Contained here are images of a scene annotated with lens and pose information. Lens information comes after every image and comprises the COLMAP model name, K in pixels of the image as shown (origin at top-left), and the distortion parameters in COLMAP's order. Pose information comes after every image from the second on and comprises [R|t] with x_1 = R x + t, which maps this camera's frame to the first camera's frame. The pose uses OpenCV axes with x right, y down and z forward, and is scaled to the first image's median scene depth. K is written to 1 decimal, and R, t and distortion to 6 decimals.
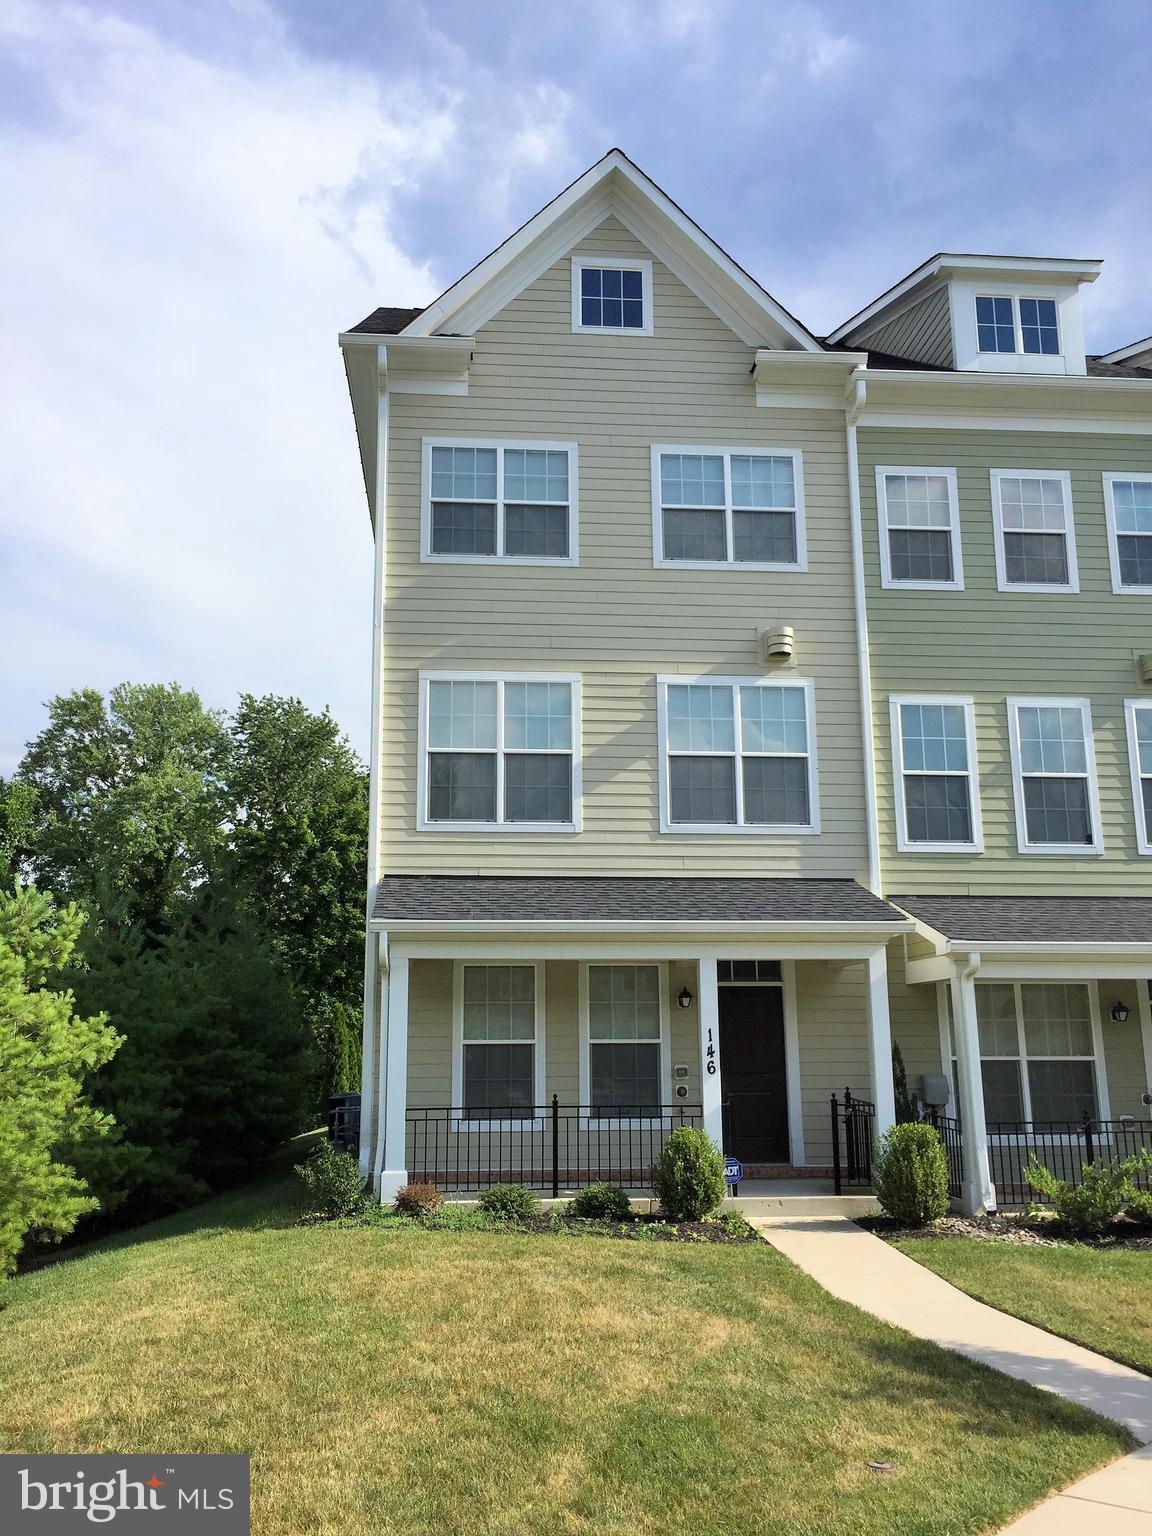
lens RADIAL K [[1315.9, 0, 576.0], [0, 1315.9, 768.0], [0, 0, 1]] dist [0.066786, -0.069294]
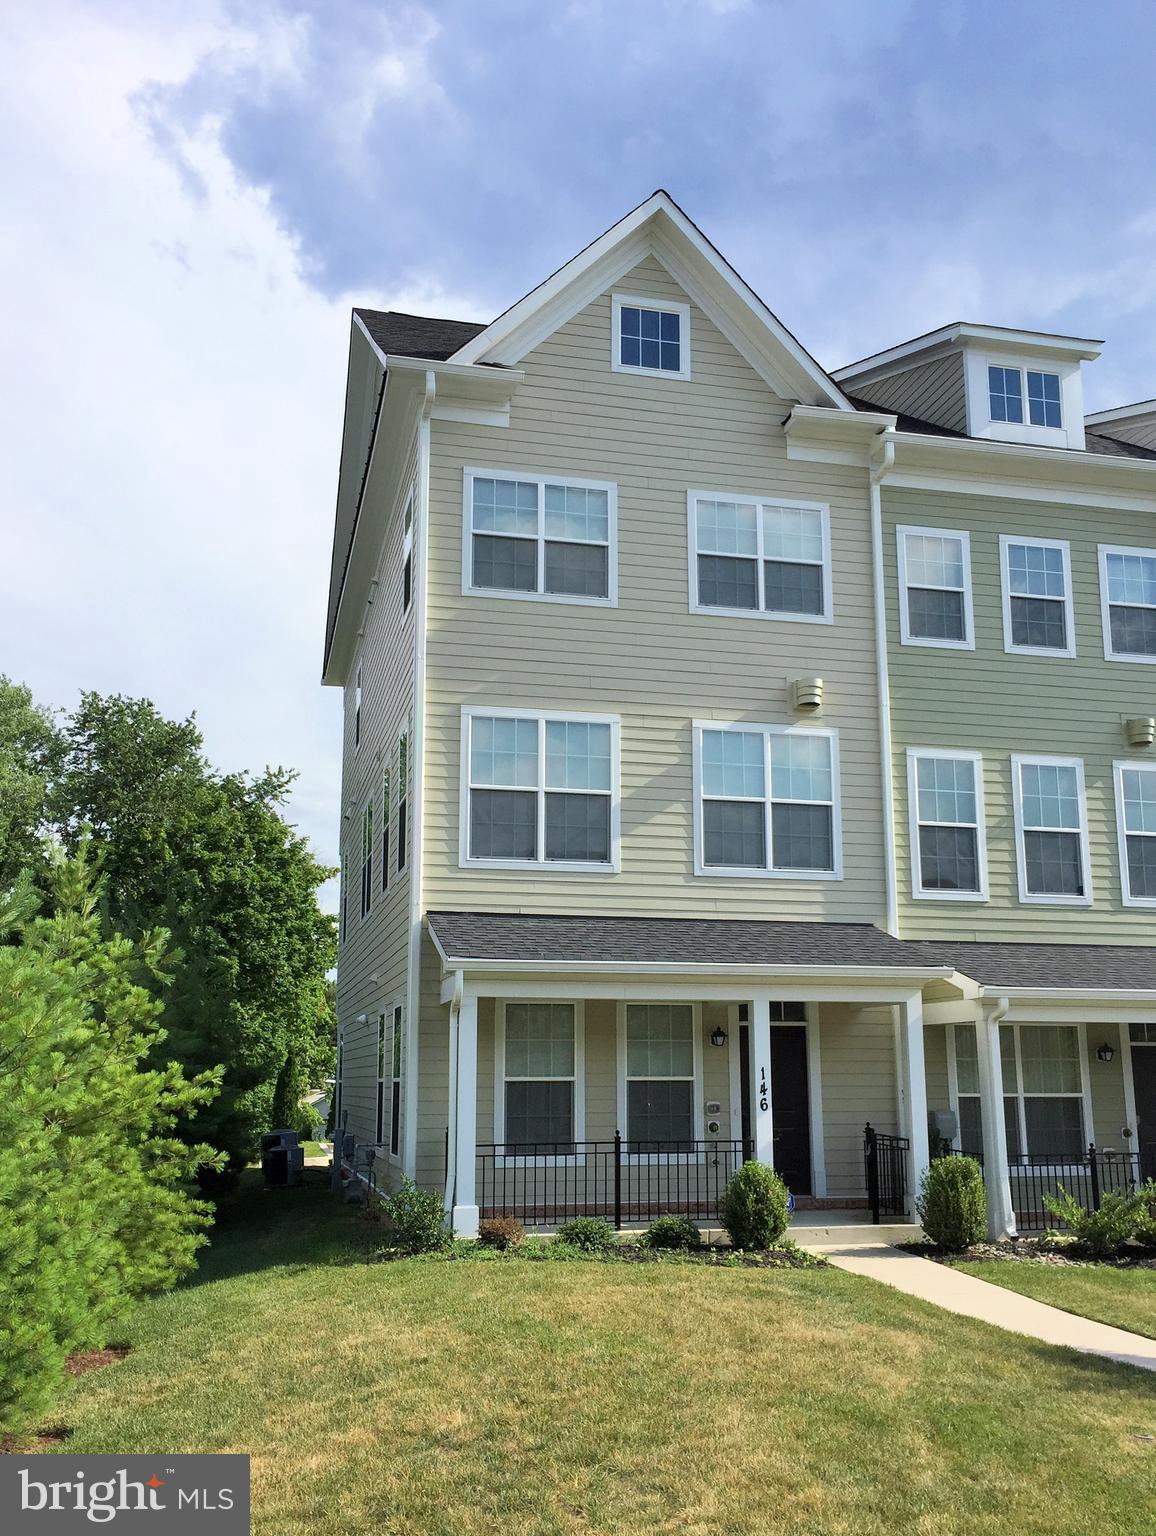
lens RADIAL K [[1424.6, 0, 597.4], [0, 1424.6, 810.3], [0, 0, 1]] dist [0.054678, -0.011531]
pose [[0.986480, 0.032809, 0.160564, -0.185501], [-0.036234, 0.999173, 0.018445, -0.018391], [-0.159826, -0.024013, 0.986853, -0.074635]]
